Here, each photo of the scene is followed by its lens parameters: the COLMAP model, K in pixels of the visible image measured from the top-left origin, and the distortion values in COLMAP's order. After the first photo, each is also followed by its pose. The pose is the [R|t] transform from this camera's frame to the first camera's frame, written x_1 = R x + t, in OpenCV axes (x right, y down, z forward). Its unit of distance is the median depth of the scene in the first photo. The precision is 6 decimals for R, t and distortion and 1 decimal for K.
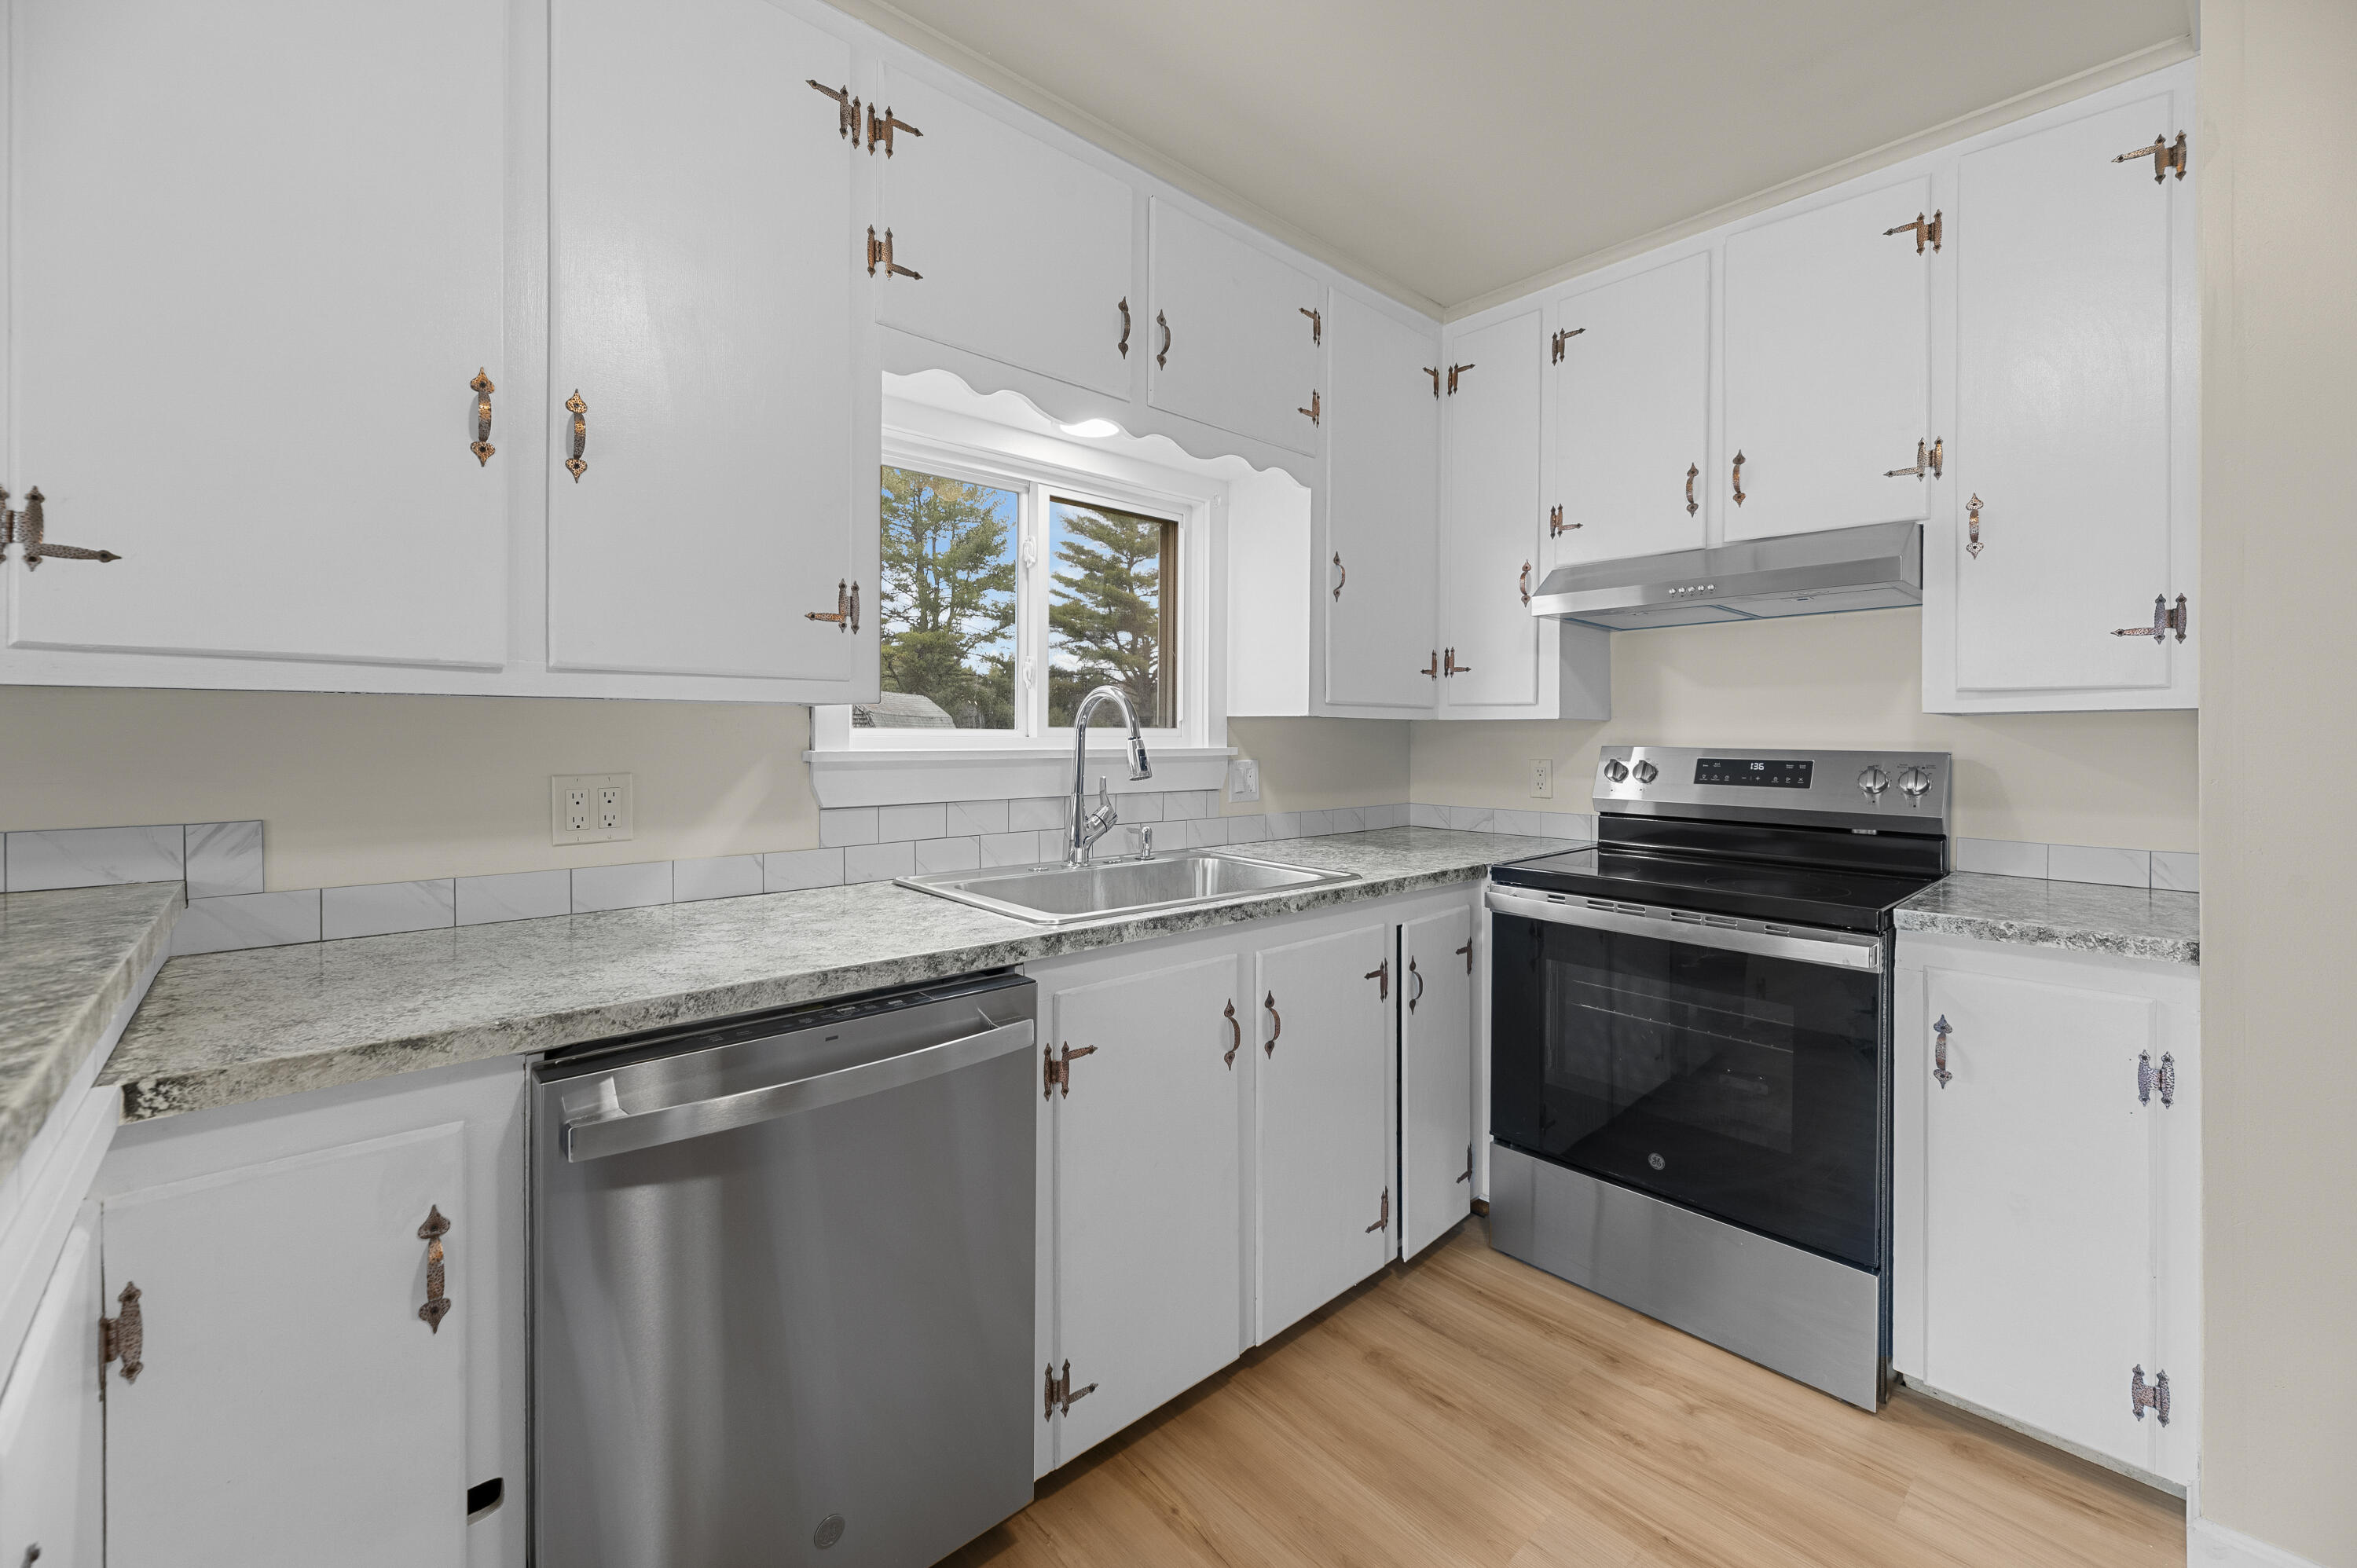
lens RADIAL K [[964.9, 0, 1187.6], [0, 964.9, 740.5], [0, 0, 1]] dist [-0.001634, -0.000478]
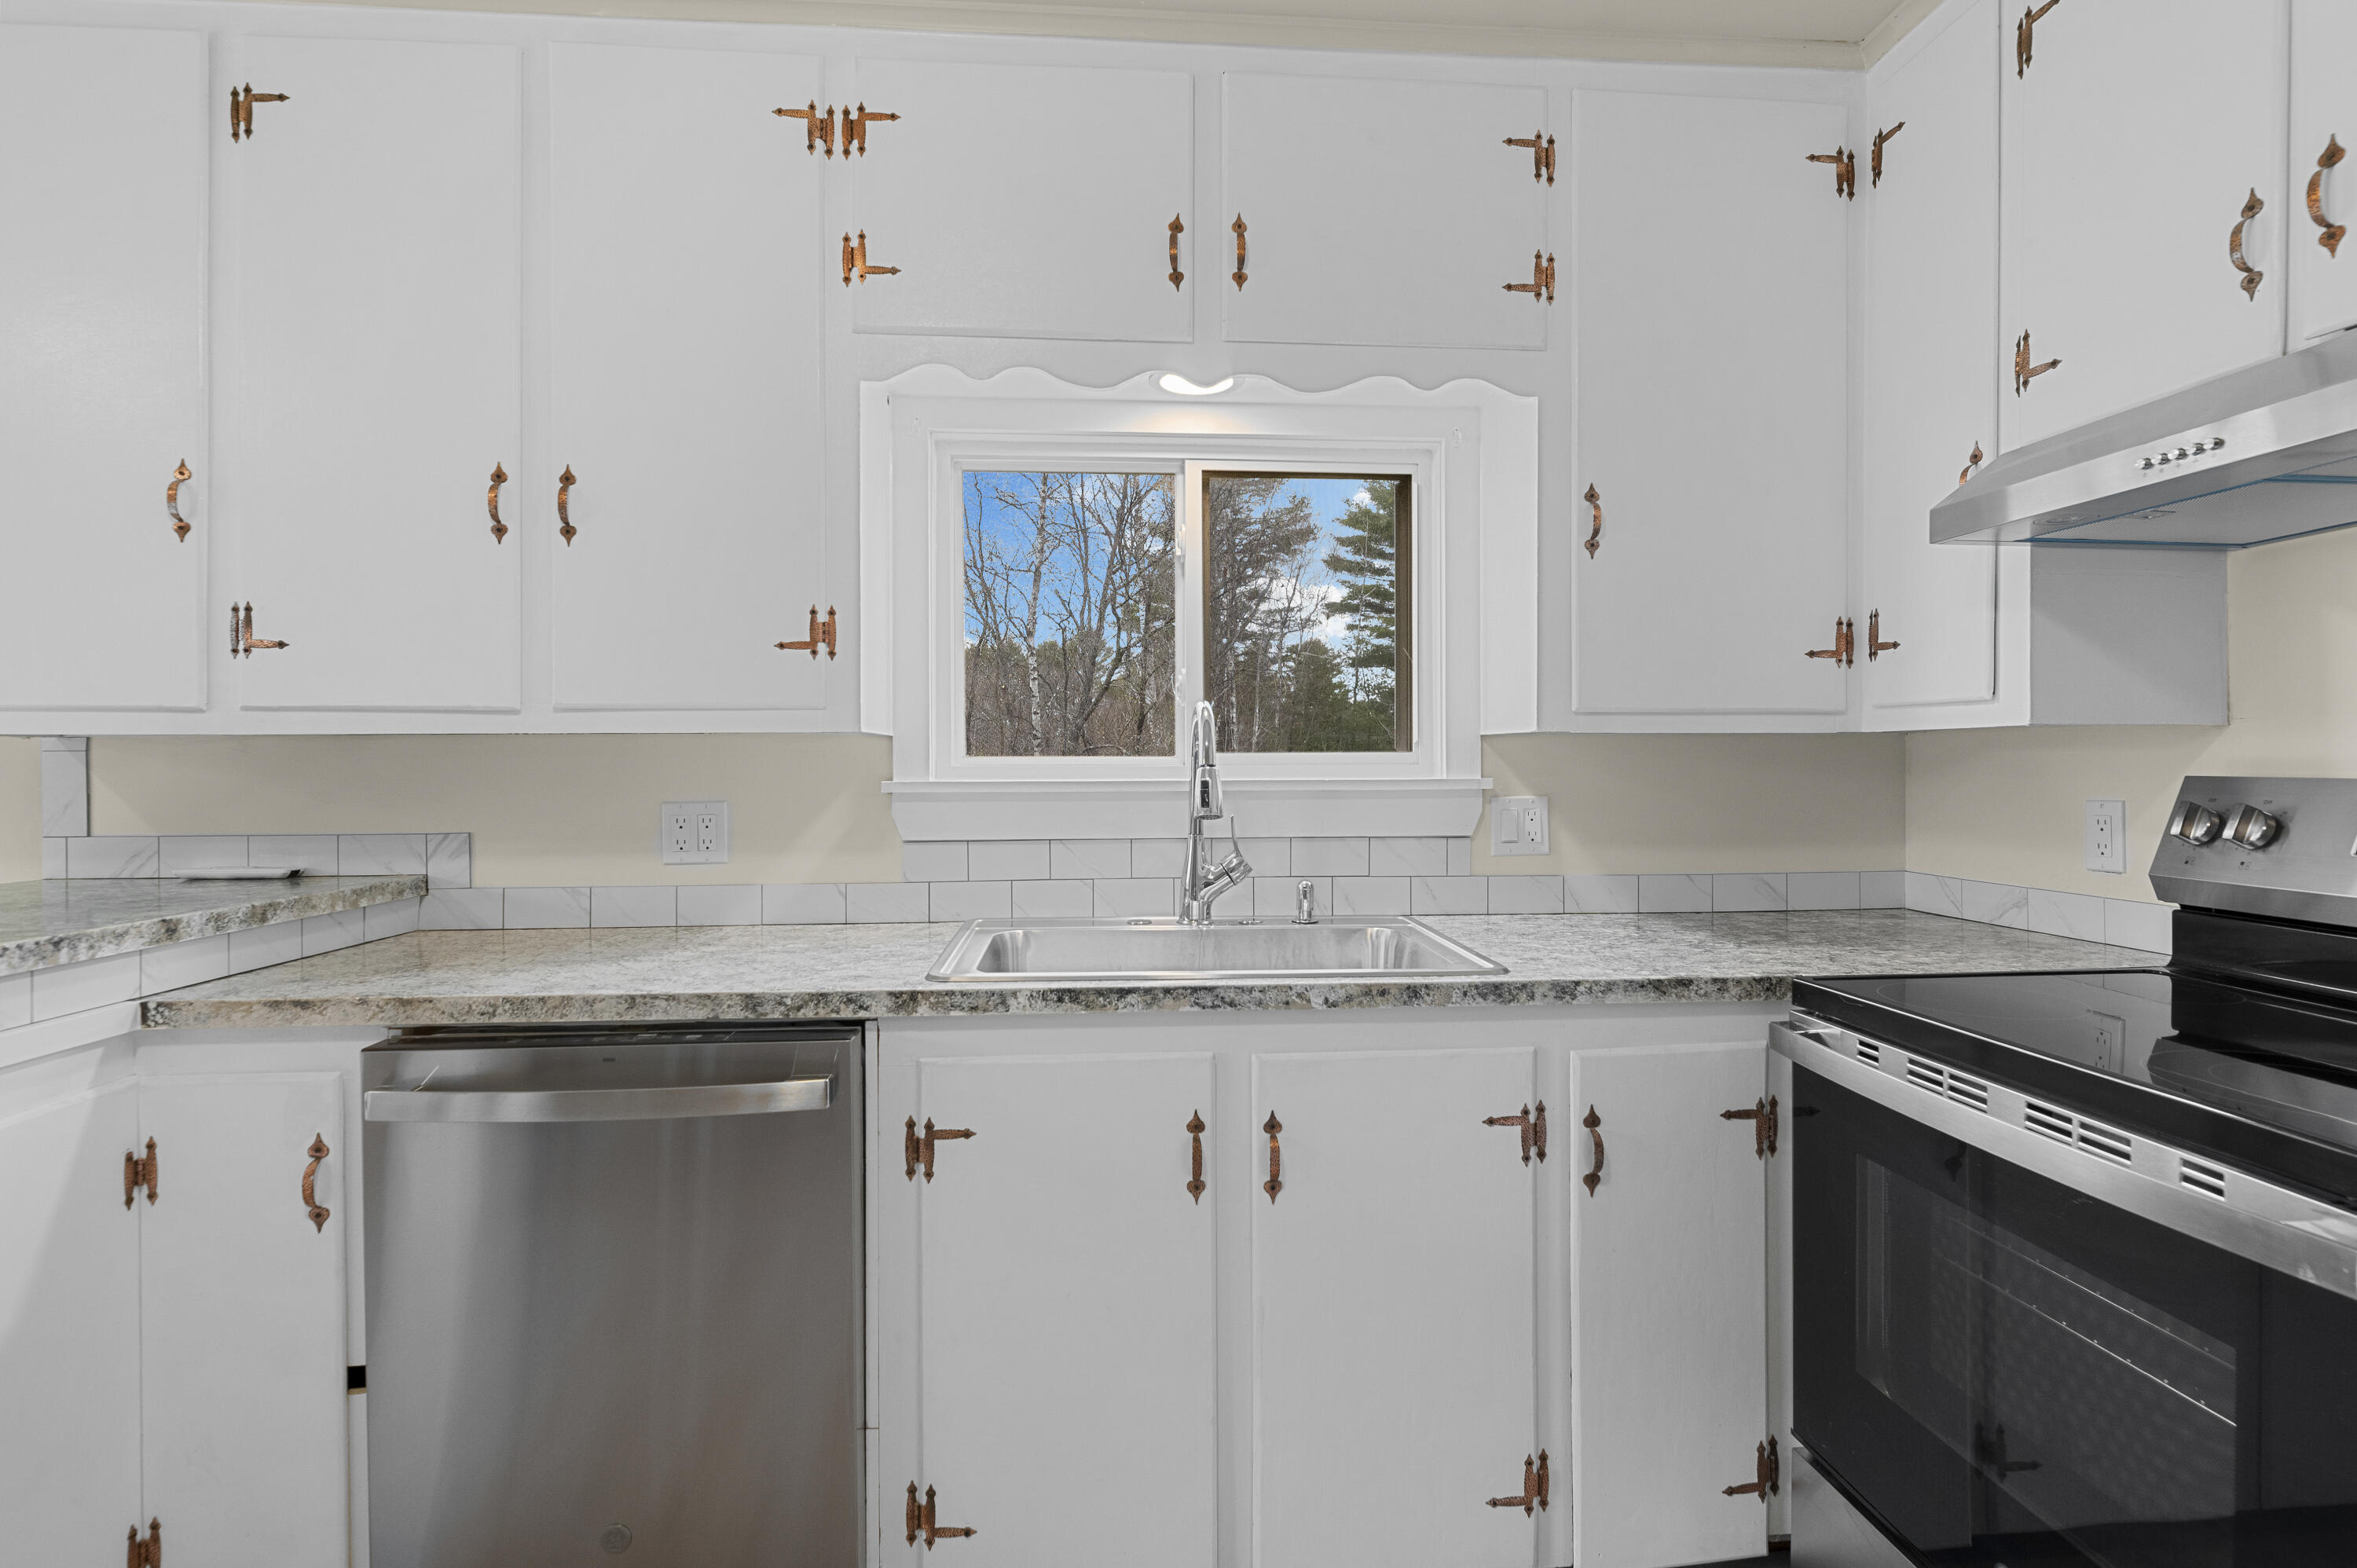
lens RADIAL K [[1153.3, 0, 1180.7], [0, 1153.3, 772.1], [0, 0, 1]] dist [-0.006338, -0.000185]
pose [[0.784480, -0.002867, -0.620147, 0.649467], [0.003690, 0.999993, 0.000045, 0.003315], [0.620143, -0.002323, 0.784485, 0.310855]]
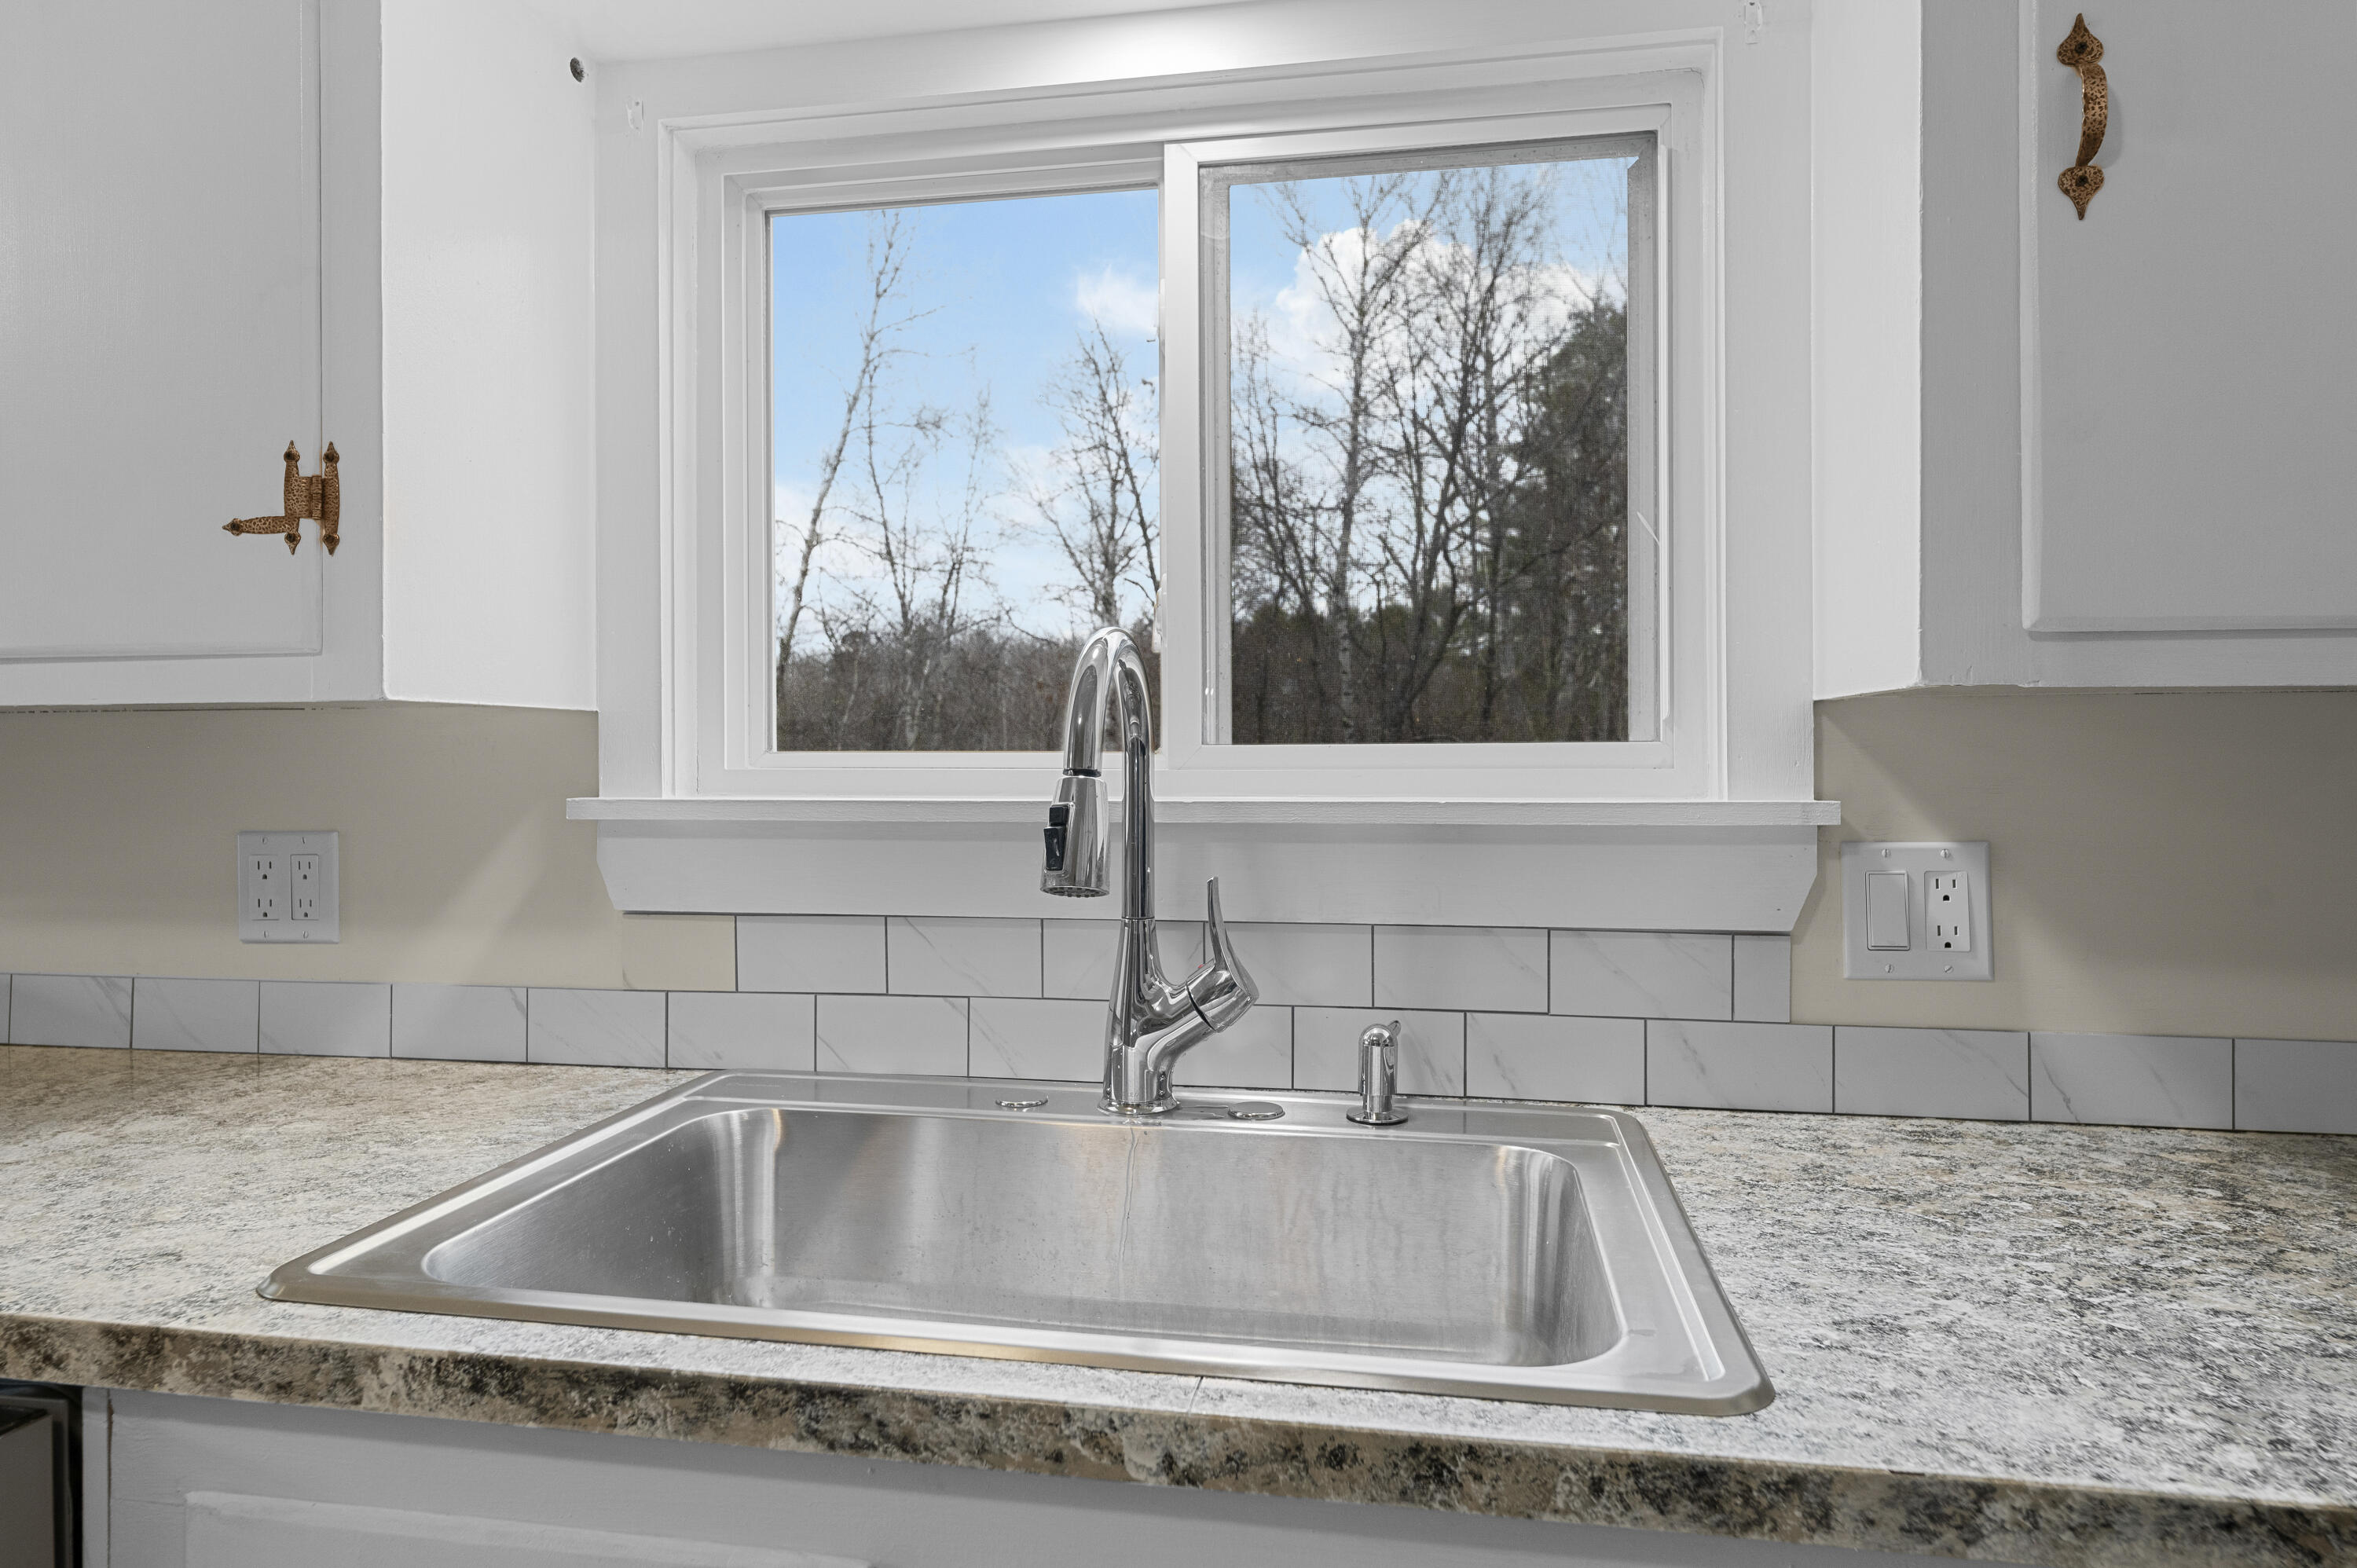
lens RADIAL K [[1447.7, 0, 1186.0], [0, 1447.7, 760.4], [0, 0, 1]] dist [-0.002480, 0.000459]
pose [[0.601177, -0.005381, -0.799098, 0.478015], [0.000242, 0.999979, -0.006551, -0.004147], [0.799116, 0.003745, 0.601166, 0.911714]]
